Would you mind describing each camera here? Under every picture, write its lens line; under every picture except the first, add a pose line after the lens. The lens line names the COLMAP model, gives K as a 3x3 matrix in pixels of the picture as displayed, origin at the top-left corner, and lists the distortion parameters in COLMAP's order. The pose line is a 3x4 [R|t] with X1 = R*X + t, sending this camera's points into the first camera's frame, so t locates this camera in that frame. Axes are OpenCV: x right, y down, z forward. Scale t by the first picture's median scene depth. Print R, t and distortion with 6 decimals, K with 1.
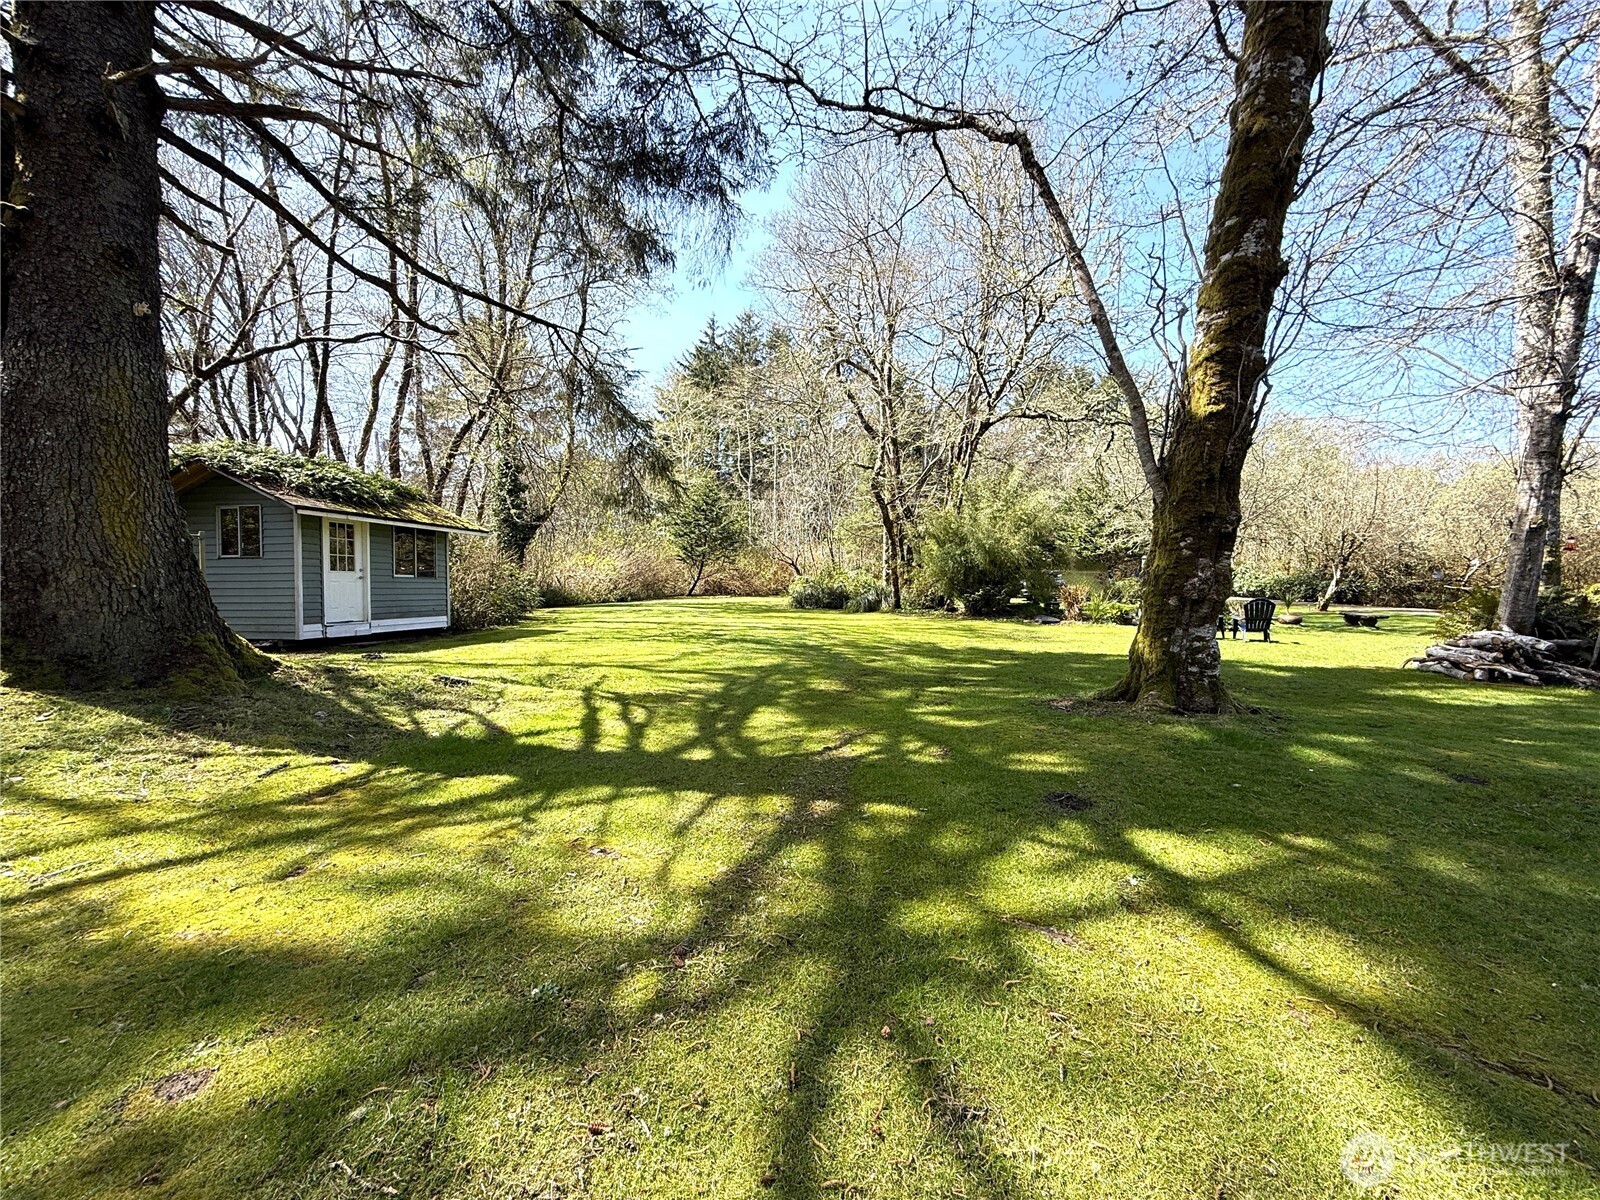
lens RADIAL K [[638.4, 0, 800.0], [0, 638.4, 600.0], [0, 0, 1]] dist [0.001688, -0.000259]
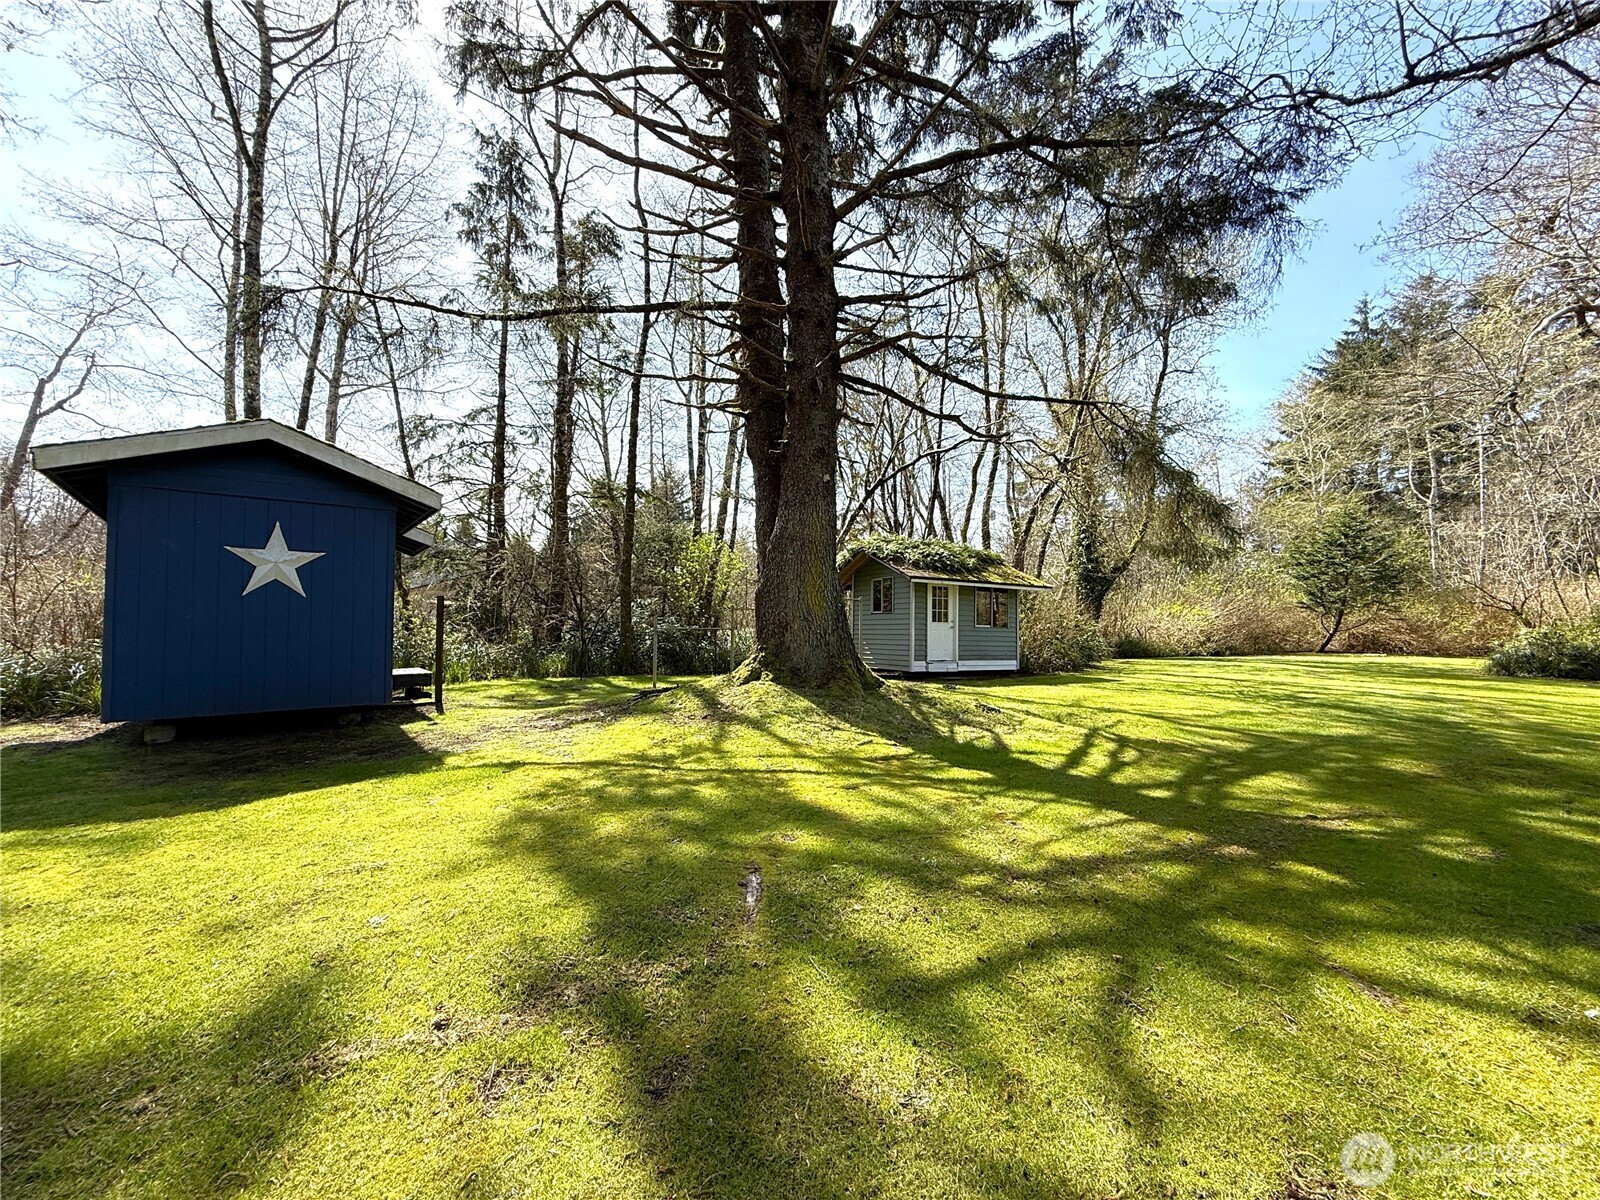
lens RADIAL K [[638.4, 0, 800.0], [0, 638.4, 600.0], [0, 0, 1]] dist [0.001688, -0.000259]
pose [[0.637973, -0.026851, -0.769591, 0.133068], [-0.033524, 0.997476, -0.062593, 0.001524], [0.769329, 0.065732, 0.635462, -0.079139]]
